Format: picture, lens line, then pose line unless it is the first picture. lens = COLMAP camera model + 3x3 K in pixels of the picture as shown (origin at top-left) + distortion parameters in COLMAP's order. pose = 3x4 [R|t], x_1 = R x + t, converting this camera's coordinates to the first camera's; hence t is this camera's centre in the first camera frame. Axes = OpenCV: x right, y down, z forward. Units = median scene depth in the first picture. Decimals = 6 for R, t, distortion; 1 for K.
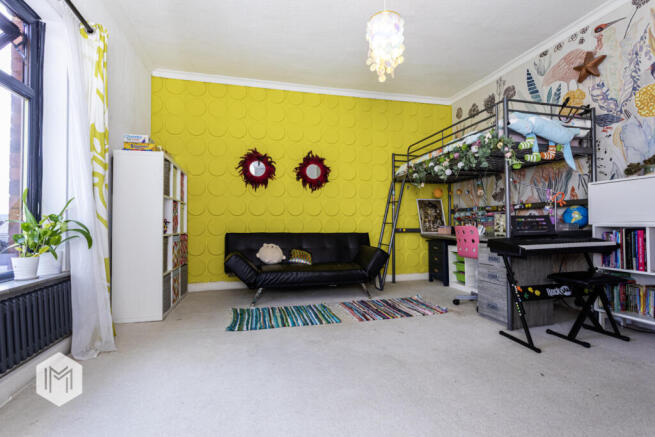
lens RADIAL K [[317.8, 0, 326.4], [0, 317.8, 218.1], [0, 0, 1]] dist [0.000383, 0.001851]
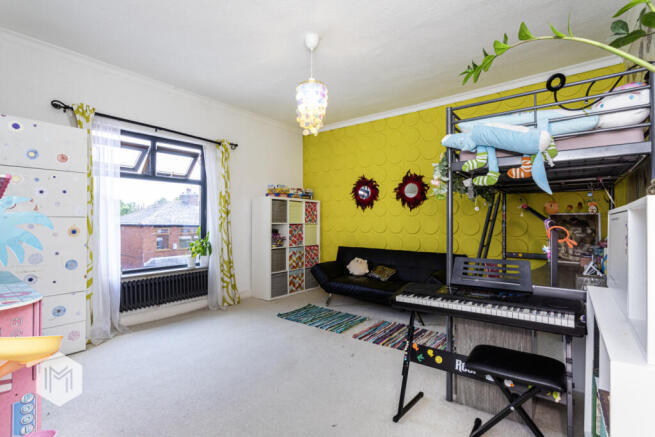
lens RADIAL K [[317.8, 0, 325.4], [0, 317.8, 222.1], [0, 0, 1]] dist [0.000383, 0.001851]
pose [[0.609144, 0.007272, -0.793027, 0.673483], [0.014003, 0.999703, 0.019923, -0.077534], [0.792936, -0.023240, 0.608861, 0.179115]]
